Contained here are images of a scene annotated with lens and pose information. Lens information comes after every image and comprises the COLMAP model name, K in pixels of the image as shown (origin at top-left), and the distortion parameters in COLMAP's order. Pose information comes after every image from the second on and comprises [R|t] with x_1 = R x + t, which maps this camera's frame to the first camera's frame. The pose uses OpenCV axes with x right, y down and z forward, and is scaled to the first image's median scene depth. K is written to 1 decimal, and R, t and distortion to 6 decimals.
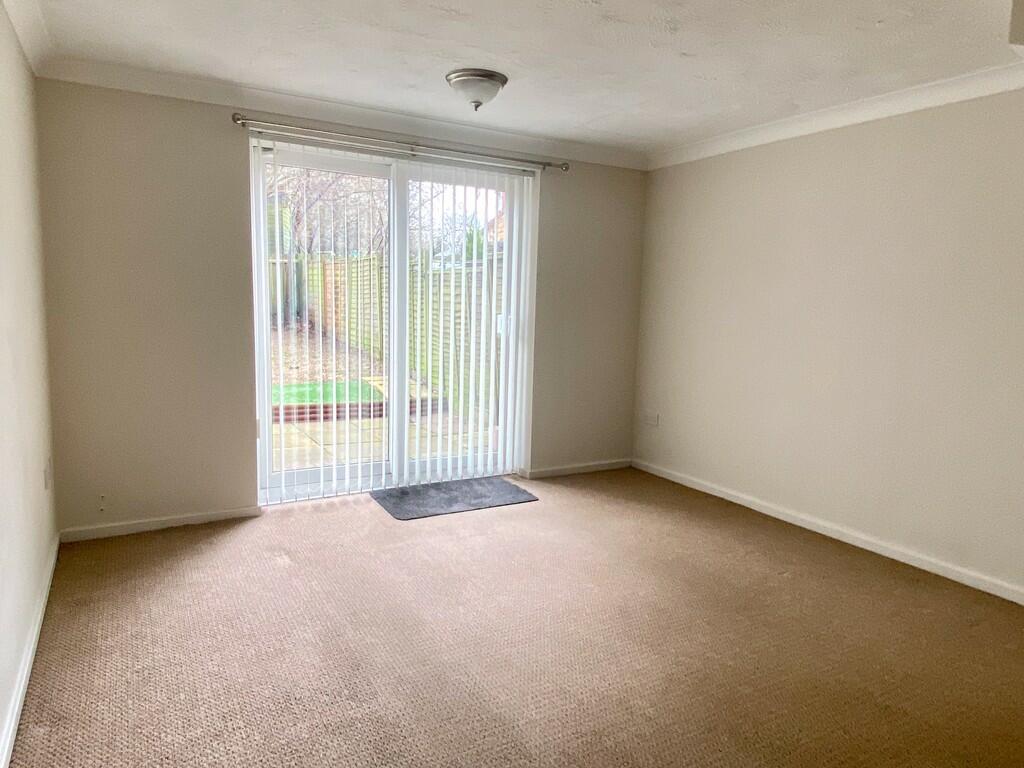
lens RADIAL K [[661.9, 0, 483.8], [0, 661.9, 396.3], [0, 0, 1]] dist [0.028688, -0.001484]
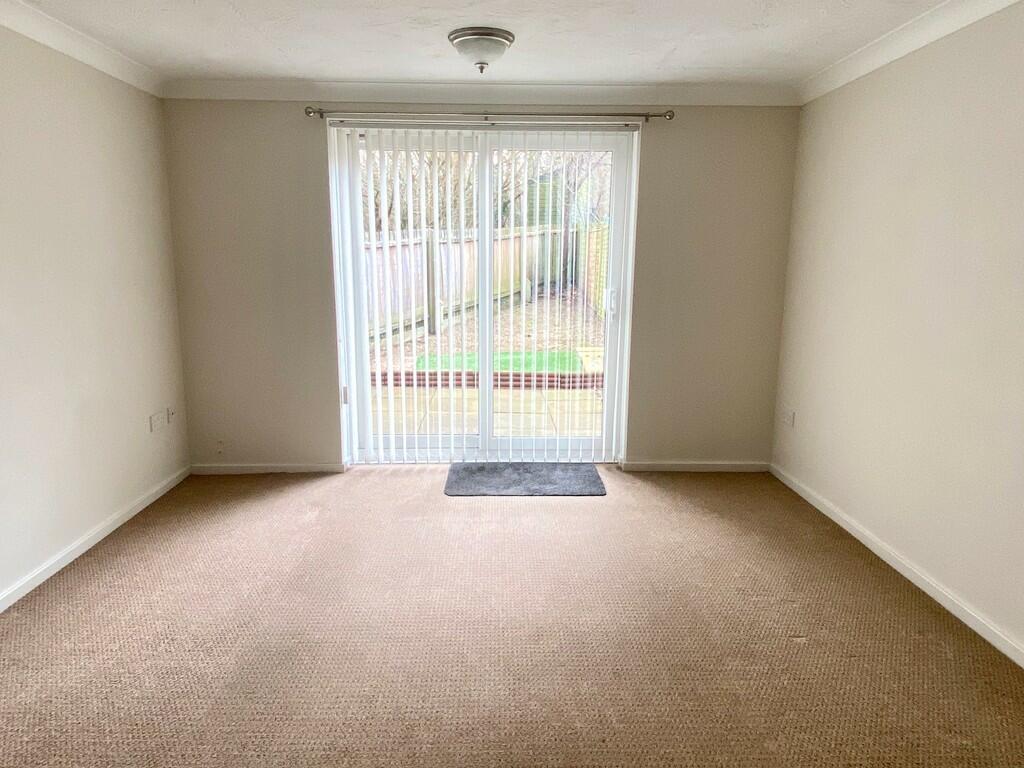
lens RADIAL K [[661.9, 0, 507.9], [0, 661.9, 380.5], [0, 0, 1]] dist [0.028688, -0.001484]
pose [[0.882615, 0.063100, -0.465843, 0.375621], [-0.050408, 0.997941, 0.039668, -0.028021], [0.467387, -0.011529, 0.883978, 0.143789]]
